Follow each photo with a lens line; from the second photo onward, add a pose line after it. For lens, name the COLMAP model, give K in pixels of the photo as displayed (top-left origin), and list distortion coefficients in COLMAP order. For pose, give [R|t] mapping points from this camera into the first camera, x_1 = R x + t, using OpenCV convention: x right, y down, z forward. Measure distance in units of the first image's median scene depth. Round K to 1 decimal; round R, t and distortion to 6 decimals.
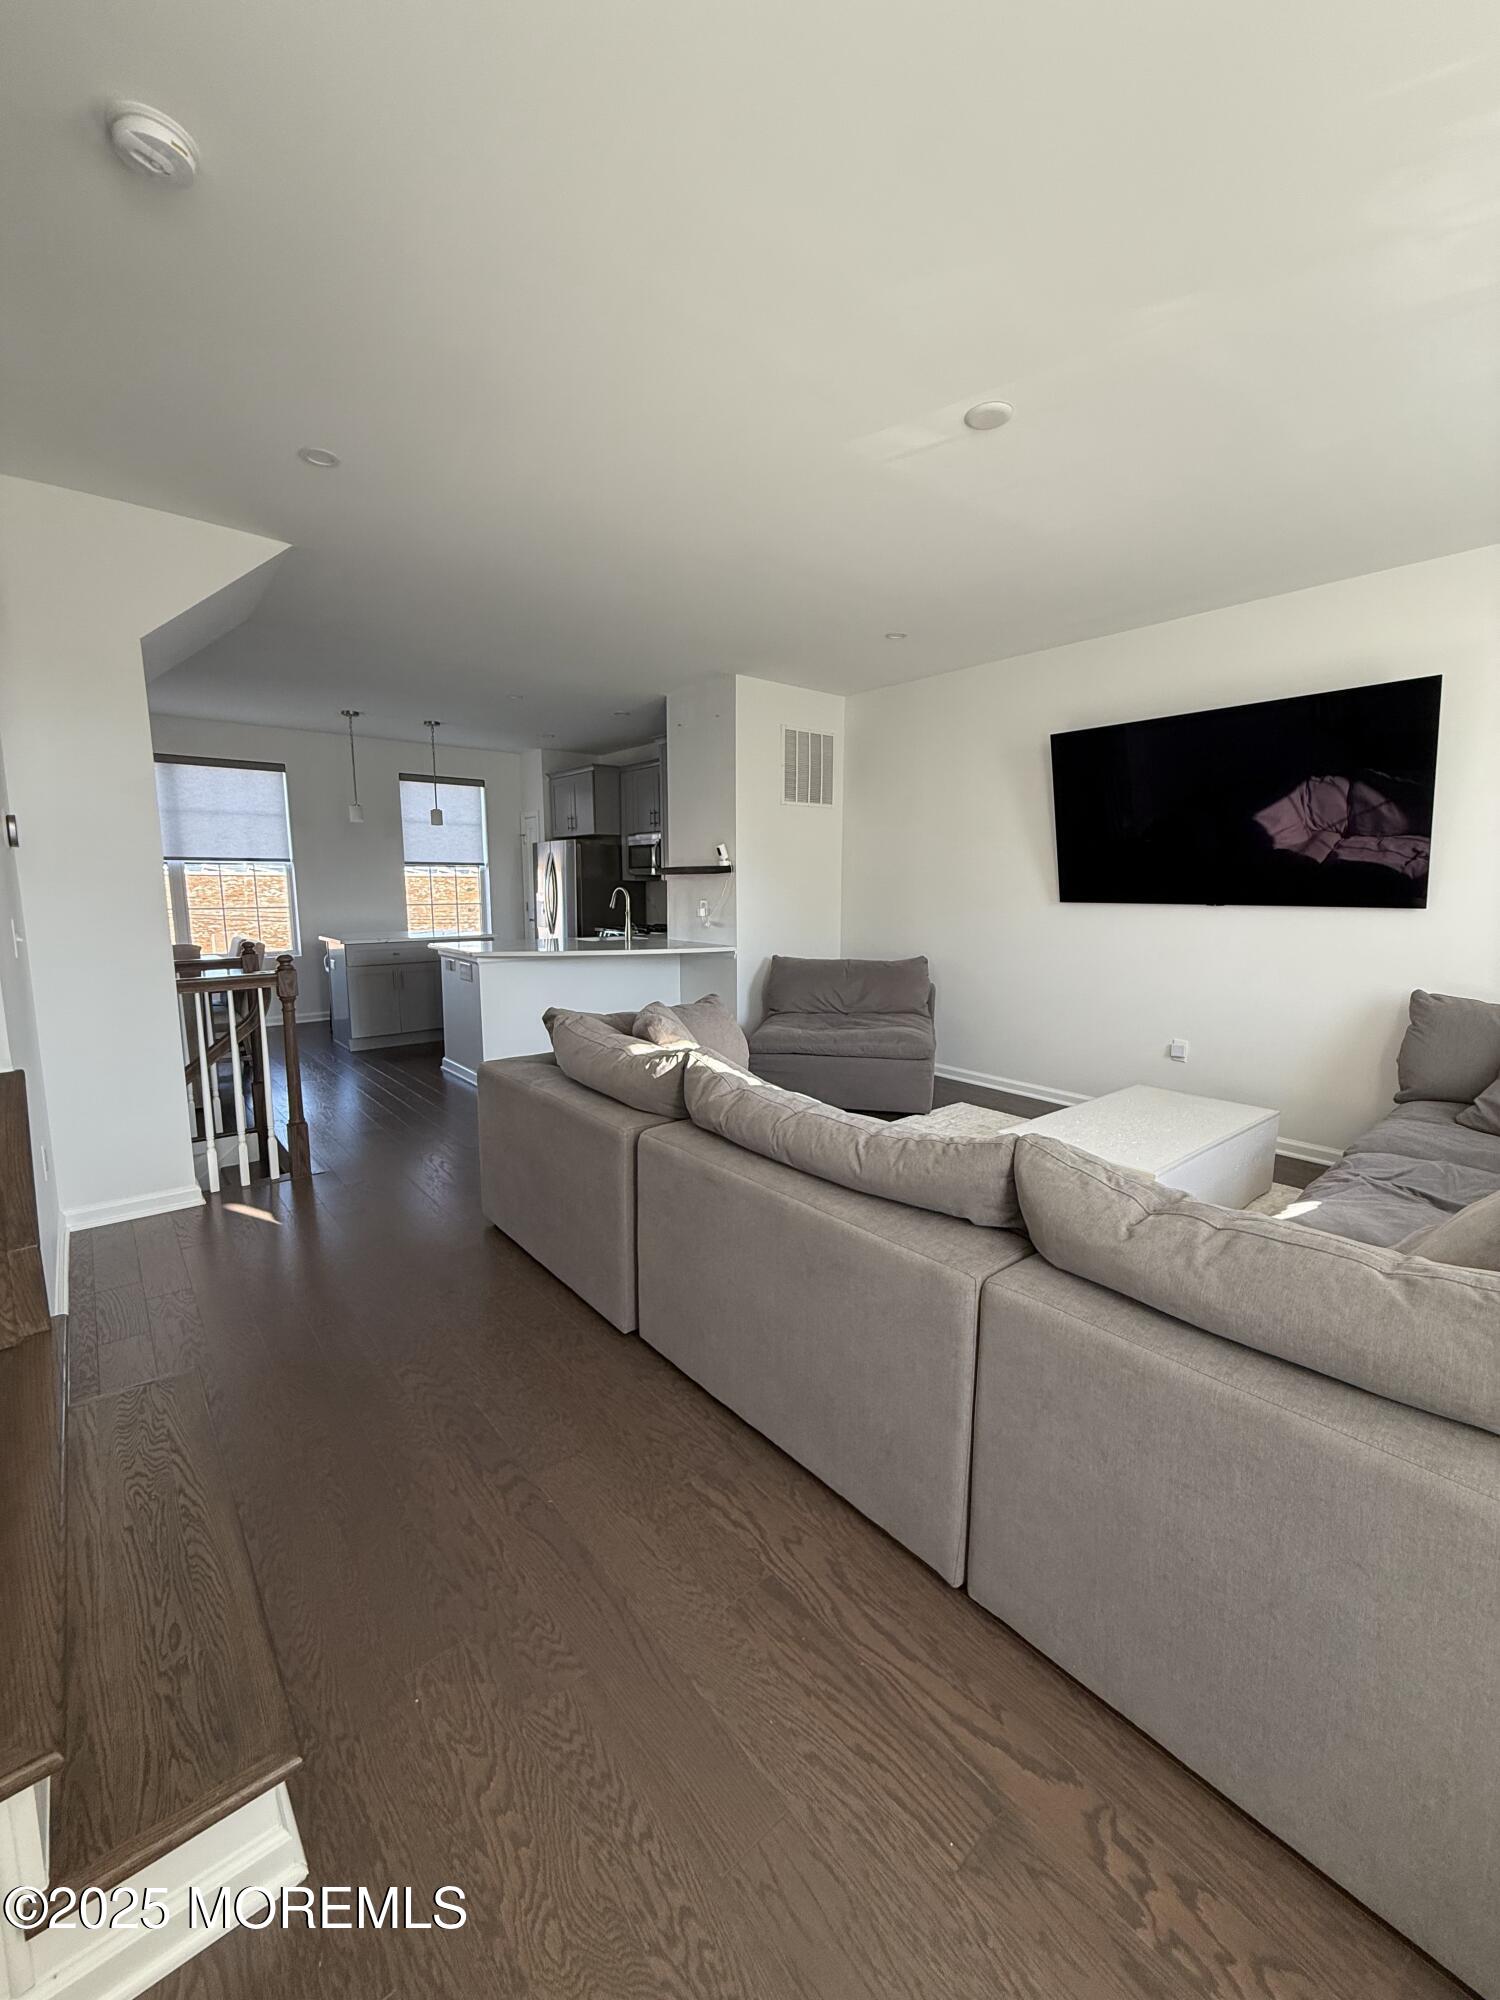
lens RADIAL K [[795.7, 0, 743.9], [0, 795.7, 1003.9], [0, 0, 1]] dist [0.001583, -0.000274]
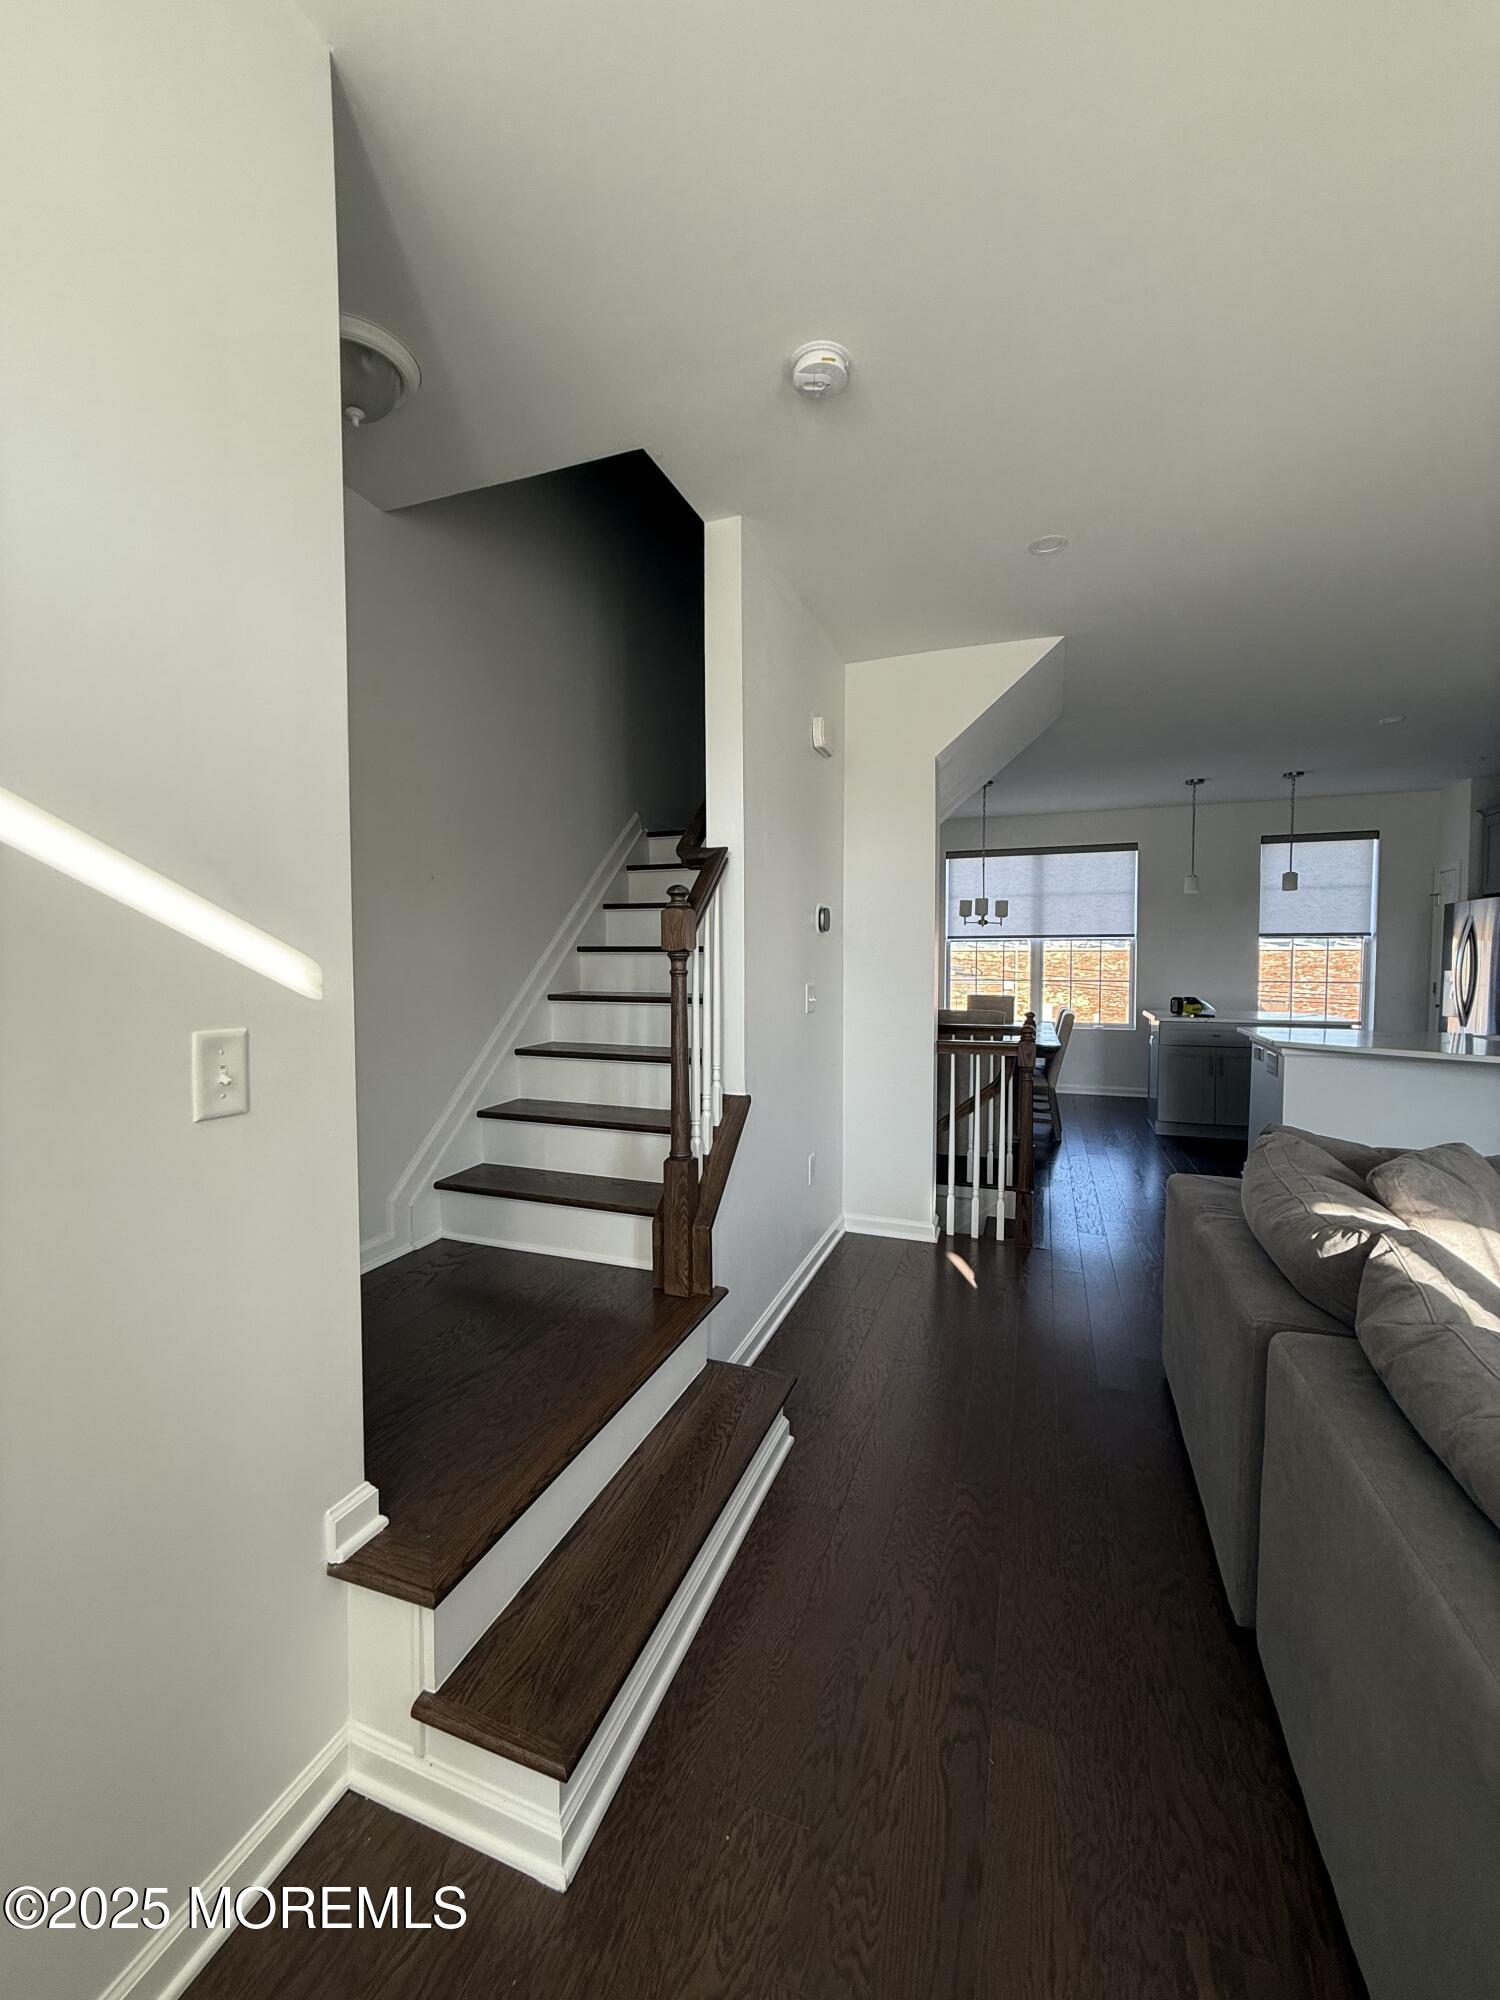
lens RADIAL K [[795.7, 0, 745.8], [0, 795.7, 1000.4], [0, 0, 1]] dist [0.001583, -0.000274]
pose [[0.499486, 0.046159, -0.865091, 0.074378], [-0.129595, 0.991324, -0.021931, -0.014090], [0.856574, 0.123066, 0.501135, 0.092757]]
